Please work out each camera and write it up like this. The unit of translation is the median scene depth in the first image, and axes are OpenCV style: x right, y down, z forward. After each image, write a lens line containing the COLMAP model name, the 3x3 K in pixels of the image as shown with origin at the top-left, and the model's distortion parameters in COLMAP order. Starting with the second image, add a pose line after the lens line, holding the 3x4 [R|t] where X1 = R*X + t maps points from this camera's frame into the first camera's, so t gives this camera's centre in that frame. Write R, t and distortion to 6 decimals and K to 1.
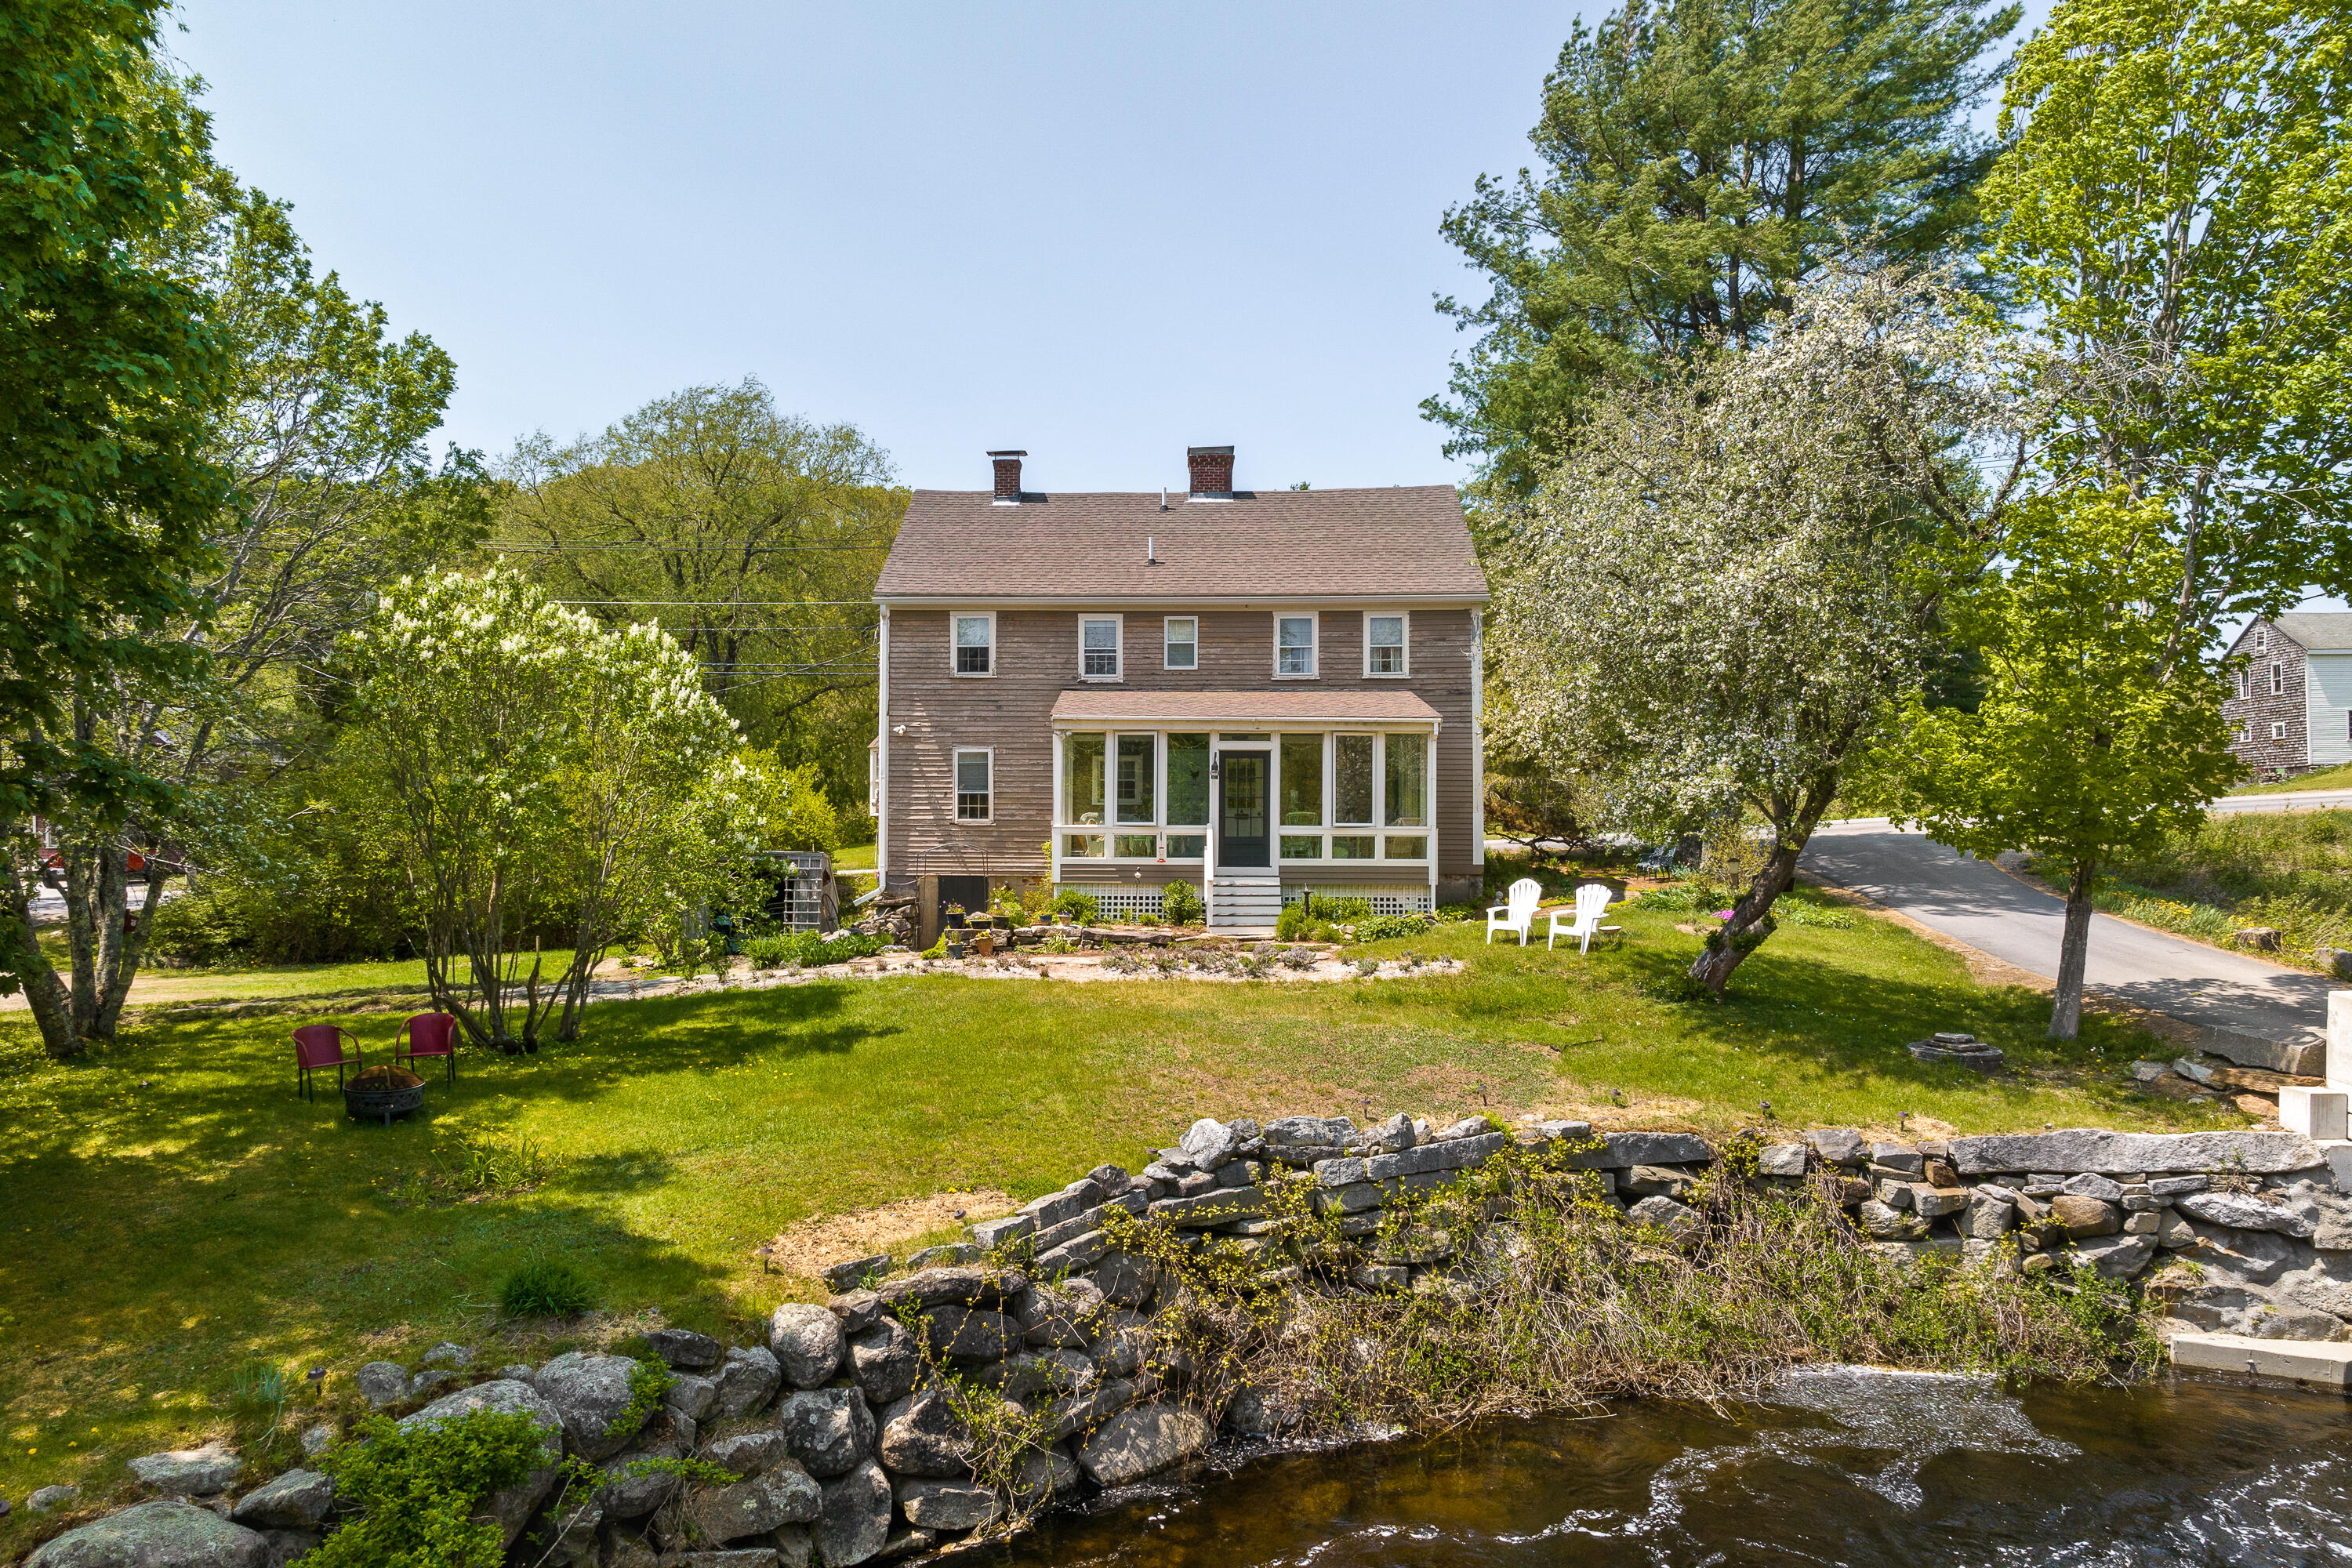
lens RADIAL K [[1632.0, 0, 1175.5], [0, 1632.0, 774.7], [0, 0, 1]] dist [-0.023680, 0.032420]
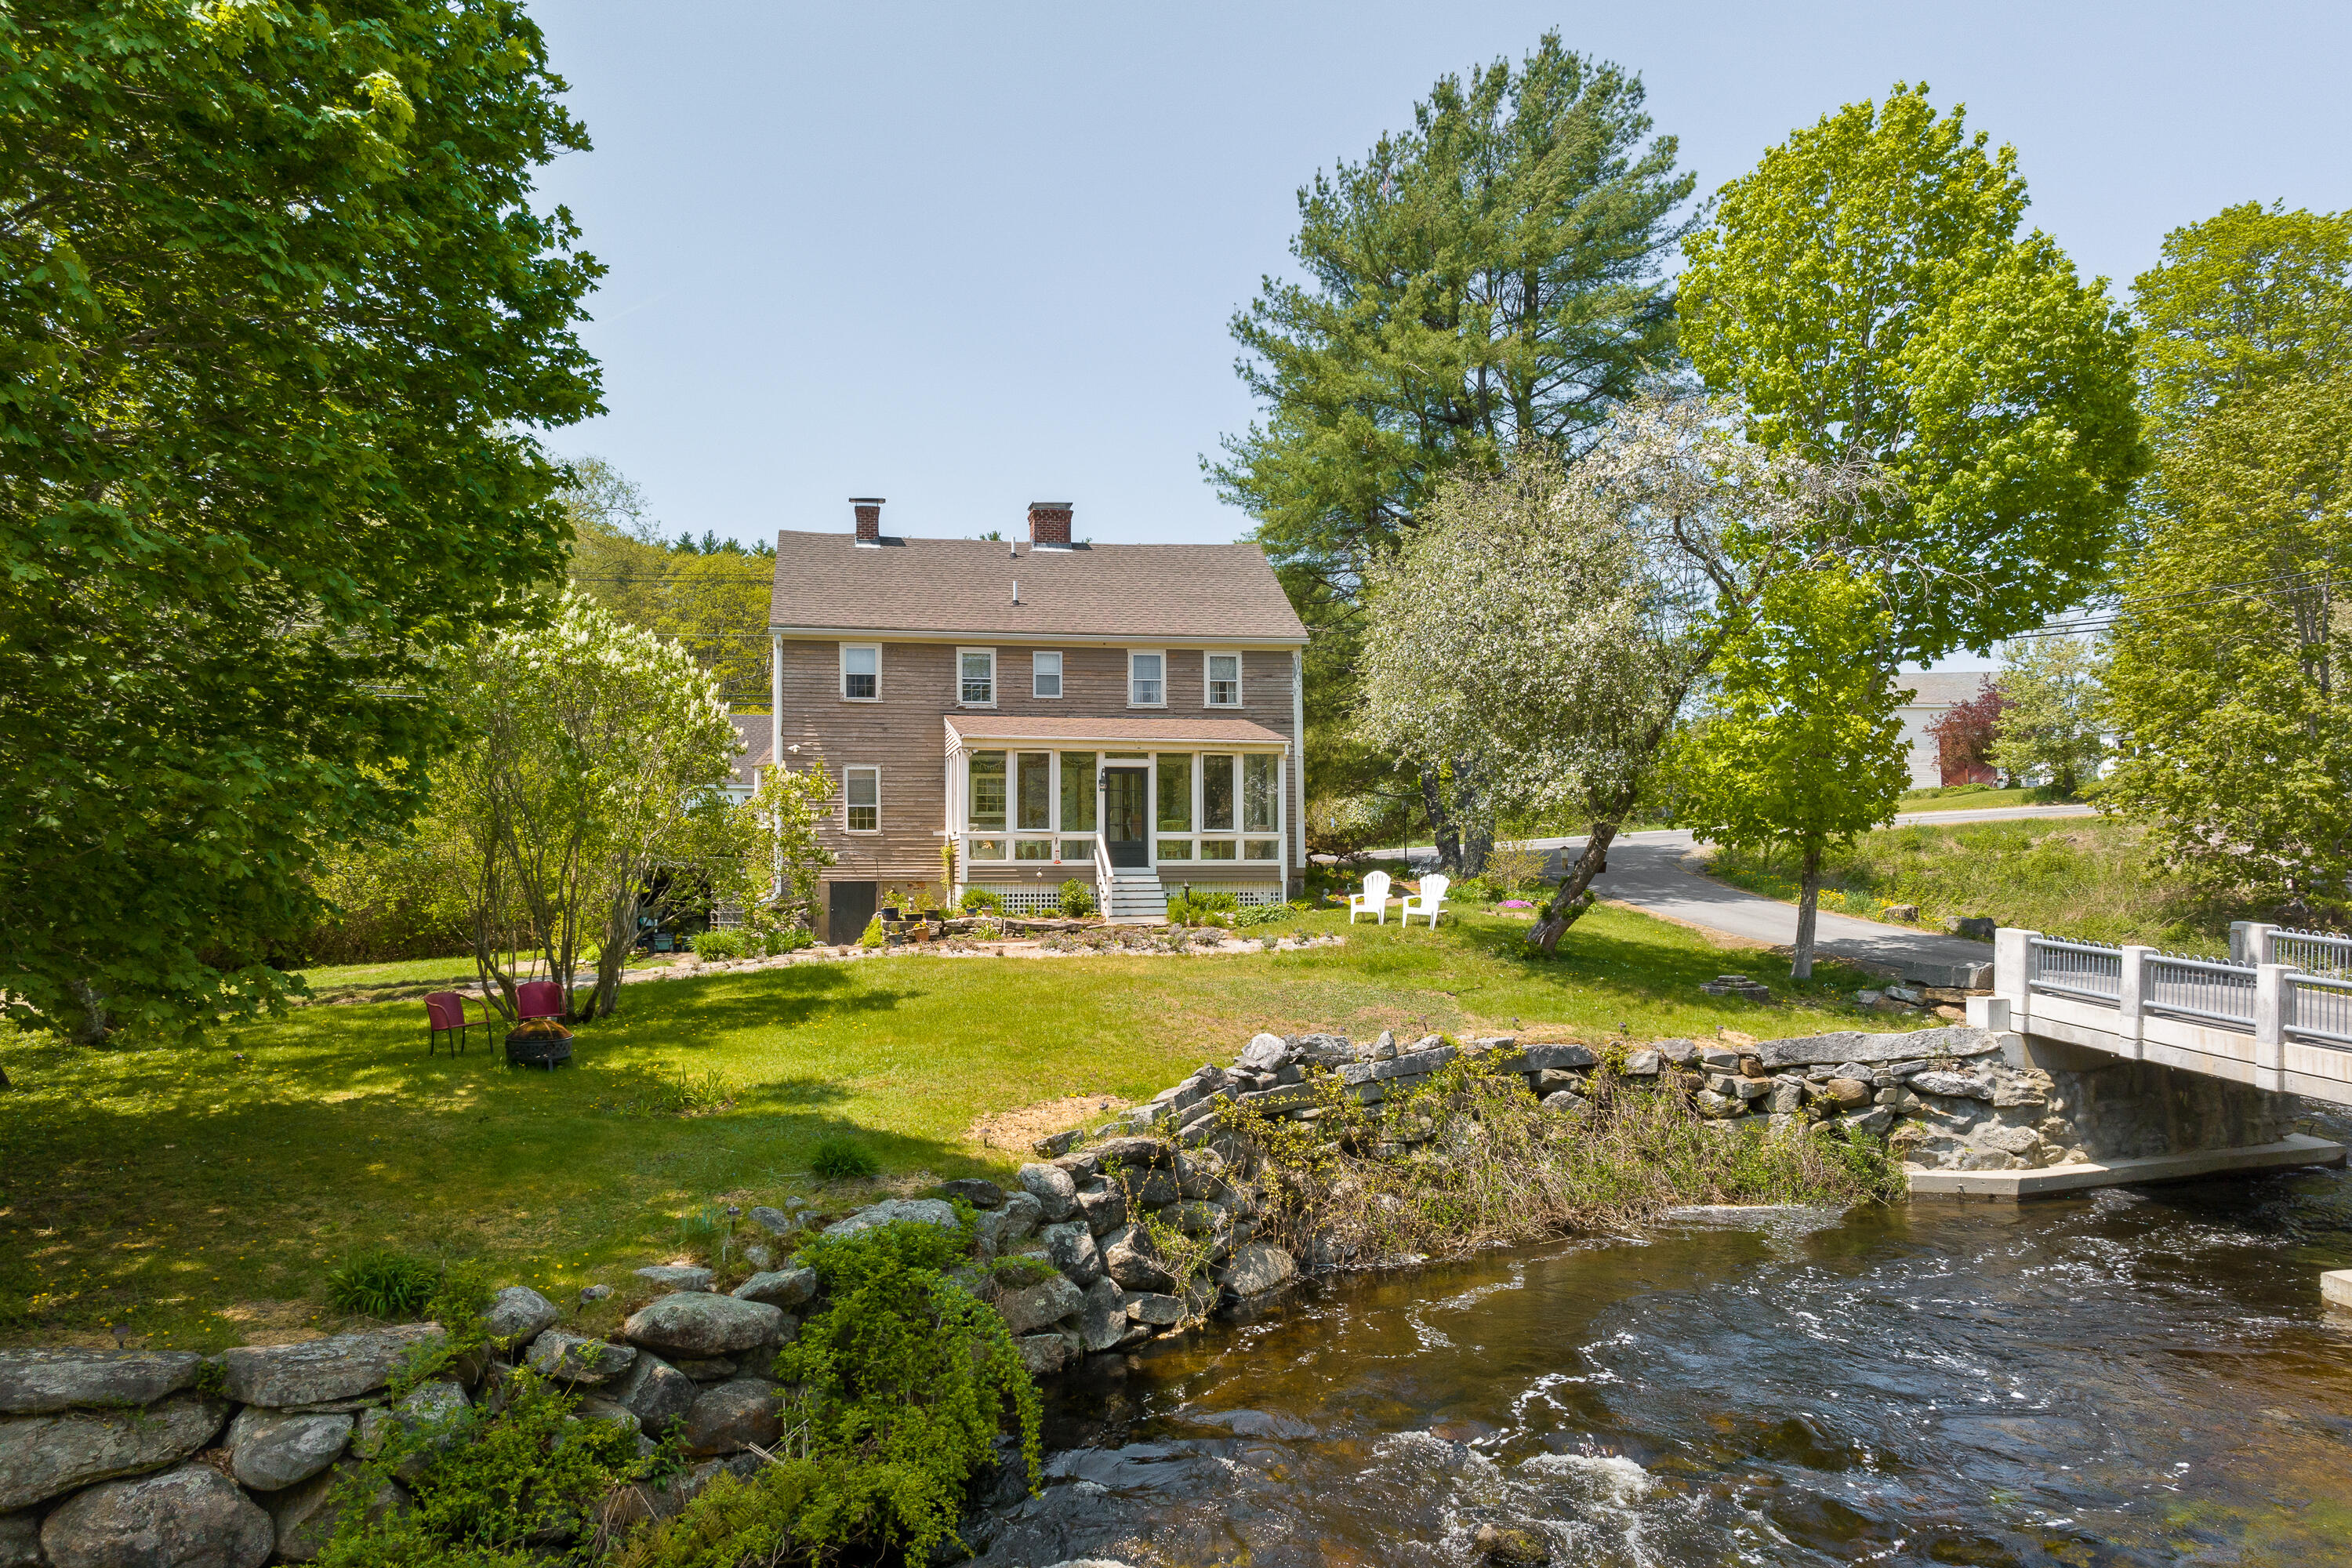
lens RADIAL K [[1611.0, 0, 1176.0], [0, 1611.0, 784.0], [0, 0, 1]] dist [0.001018, 0.000840]
pose [[0.974402, 0.004569, 0.224766, -0.303063], [0.000251, 0.999771, -0.021413, 0.036323], [-0.224812, 0.020921, 0.974177, -0.211221]]
